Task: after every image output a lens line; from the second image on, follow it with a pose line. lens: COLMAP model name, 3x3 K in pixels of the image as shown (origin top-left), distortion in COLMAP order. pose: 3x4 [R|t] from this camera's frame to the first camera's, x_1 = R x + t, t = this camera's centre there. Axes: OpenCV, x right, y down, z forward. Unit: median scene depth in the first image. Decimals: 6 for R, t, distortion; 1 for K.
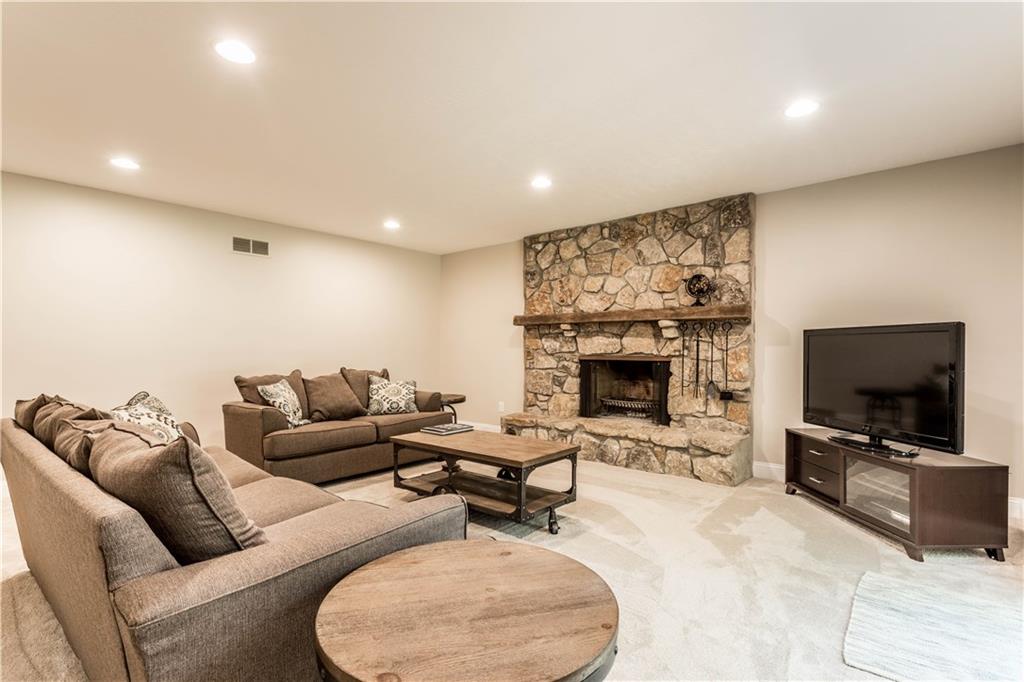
lens RADIAL K [[487.0, 0, 513.5], [0, 487.0, 348.7], [0, 0, 1]] dist [0.002729, 0.000875]
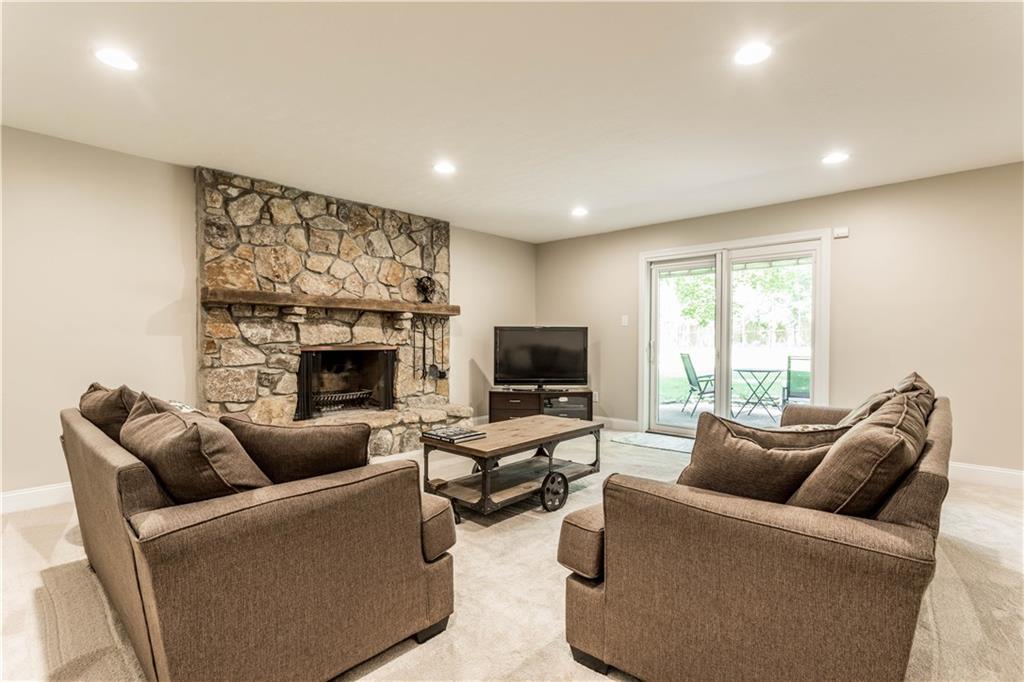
lens RADIAL K [[487.0, 0, 513.8], [0, 487.0, 339.5], [0, 0, 1]] dist [0.002729, 0.000875]
pose [[0.043907, -0.000457, 0.999036, -0.699570], [-0.001588, 0.999999, 0.000527, 0.001649], [-0.999034, -0.001609, 0.043906, 0.628831]]
